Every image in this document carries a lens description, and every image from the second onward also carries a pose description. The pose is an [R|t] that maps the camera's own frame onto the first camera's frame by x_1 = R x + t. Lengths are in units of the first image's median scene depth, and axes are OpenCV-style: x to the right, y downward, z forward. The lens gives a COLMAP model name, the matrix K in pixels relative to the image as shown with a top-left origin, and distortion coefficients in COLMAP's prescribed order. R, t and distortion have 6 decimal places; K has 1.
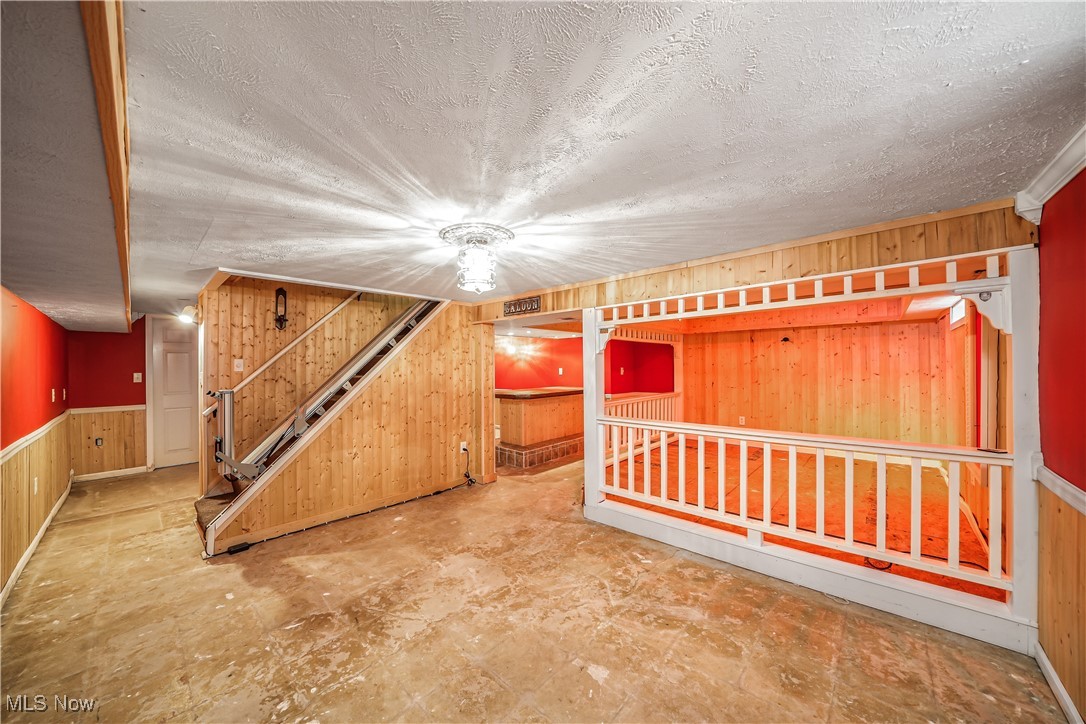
lens RADIAL K [[375.6, 0, 536.8], [0, 375.6, 364.6], [0, 0, 1]] dist [-0.021036, 0.000082]
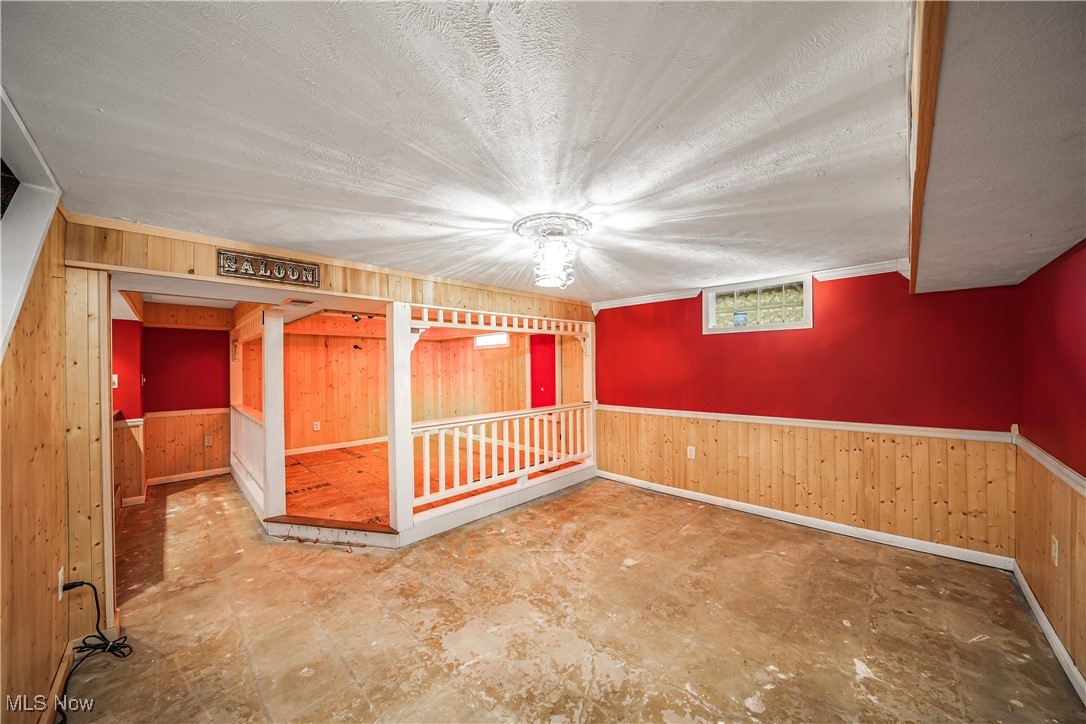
lens RADIAL K [[375.6, 0, 536.8], [0, 375.6, 364.6], [0, 0, 1]] dist [-0.021036, 0.000082]
pose [[0.042687, 0.013589, 0.998996, -0.898845], [0.005686, 0.999888, -0.013844, 0.009813], [-0.999072, 0.006272, 0.042605, 0.823520]]
